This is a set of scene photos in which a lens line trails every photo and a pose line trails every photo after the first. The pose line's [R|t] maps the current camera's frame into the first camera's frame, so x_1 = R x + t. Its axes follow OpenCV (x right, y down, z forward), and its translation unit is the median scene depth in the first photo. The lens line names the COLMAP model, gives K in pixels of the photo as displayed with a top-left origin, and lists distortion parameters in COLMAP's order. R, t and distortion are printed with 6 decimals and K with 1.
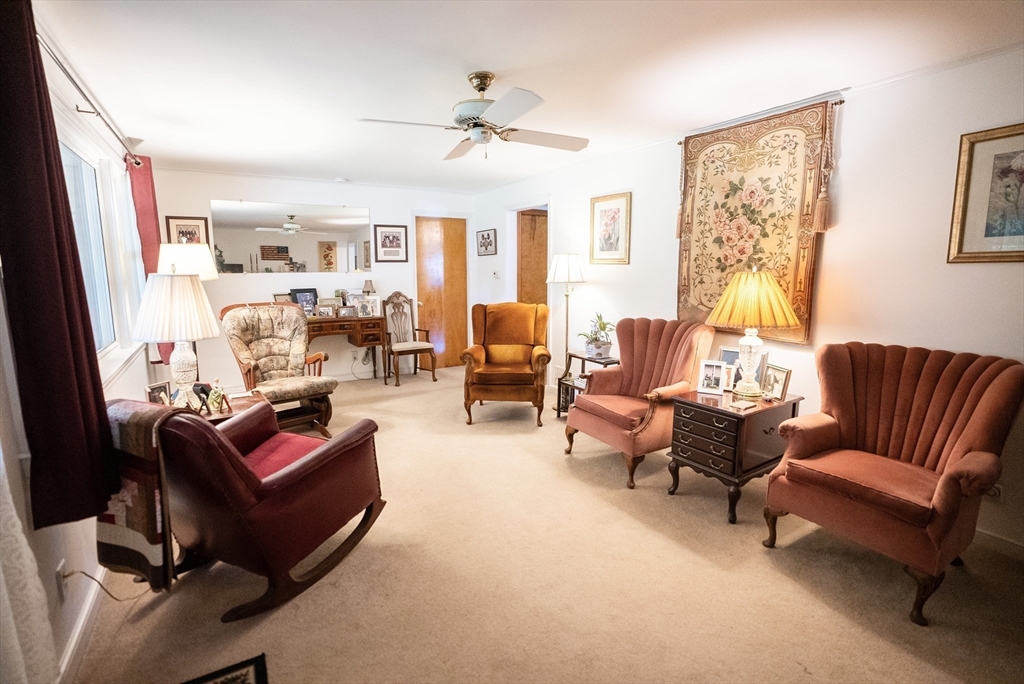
lens RADIAL K [[479.8, 0, 507.0], [0, 479.8, 339.0], [0, 0, 1]] dist [-0.078262, 0.038335]
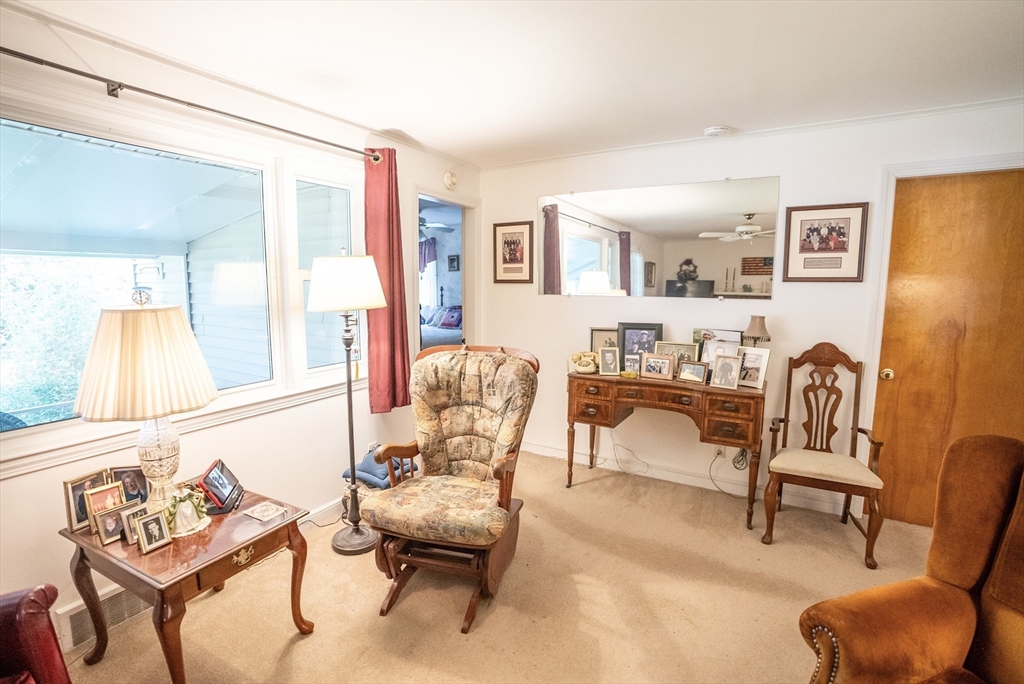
lens RADIAL K [[479.8, 0, 507.0], [0, 479.8, 339.0], [0, 0, 1]] dist [-0.078262, 0.038335]
pose [[0.462054, 0.106964, -0.880378, 0.037867], [-0.132987, 0.989832, 0.050466, -0.093029], [0.876824, 0.093761, 0.471580, 0.549584]]
